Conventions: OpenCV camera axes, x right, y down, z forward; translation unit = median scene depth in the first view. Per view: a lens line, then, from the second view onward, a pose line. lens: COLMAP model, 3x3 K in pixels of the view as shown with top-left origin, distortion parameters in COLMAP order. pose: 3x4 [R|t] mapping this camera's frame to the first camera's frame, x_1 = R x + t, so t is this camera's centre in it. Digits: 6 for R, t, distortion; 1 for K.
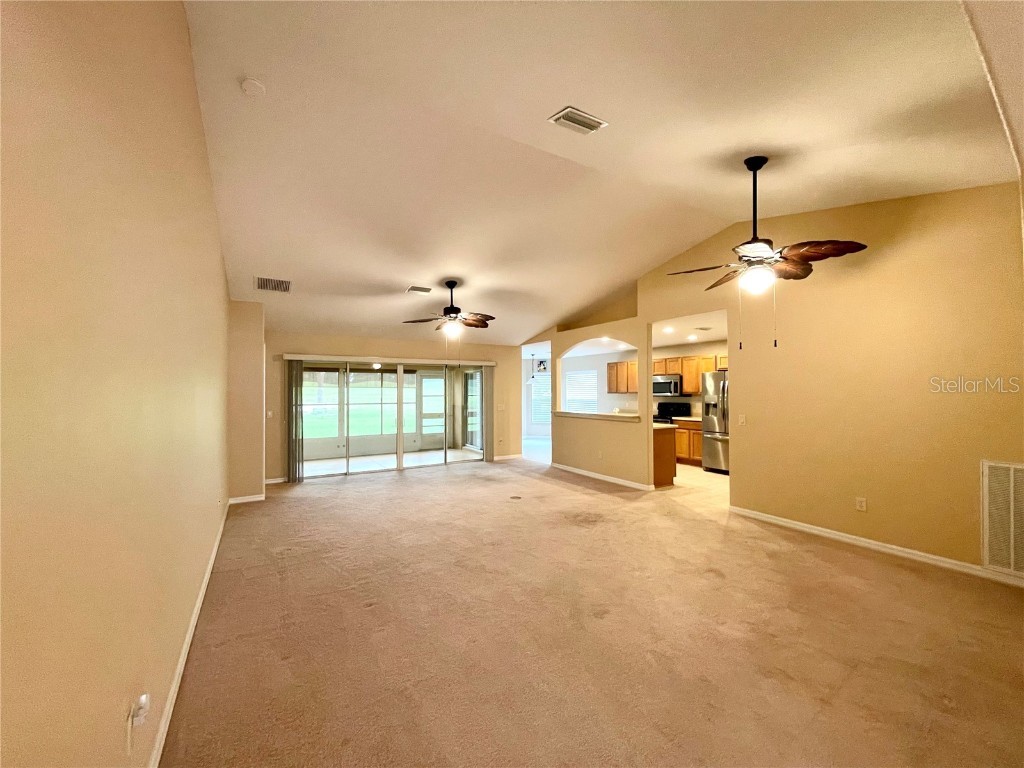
lens RADIAL K [[426.5, 0, 512.0], [0, 426.5, 384.0], [0, 0, 1]] dist [-0.000976, -0.000683]
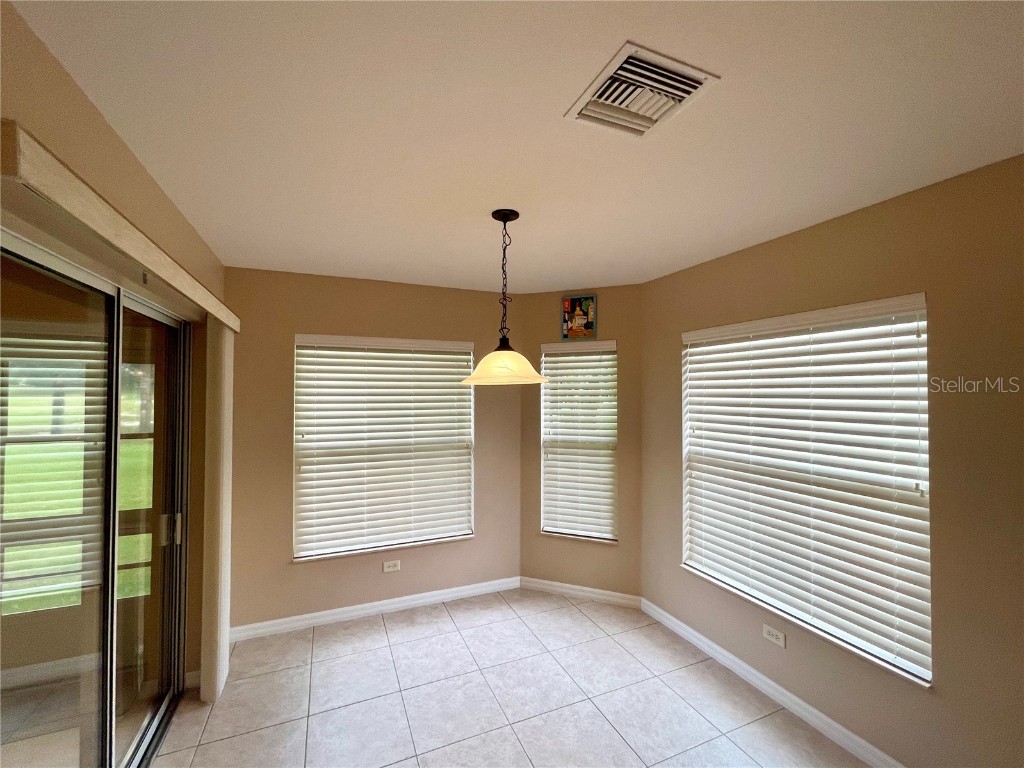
lens RADIAL K [[426.5, 0, 512.0], [0, 426.5, 384.0], [0, 0, 1]] dist [-0.000976, -0.000683]
pose [[0.988076, 0.001089, -0.153964, 0.103134], [-0.001717, 0.999991, -0.003943, 0.000378], [0.153959, 0.004161, 0.988069, 1.077253]]
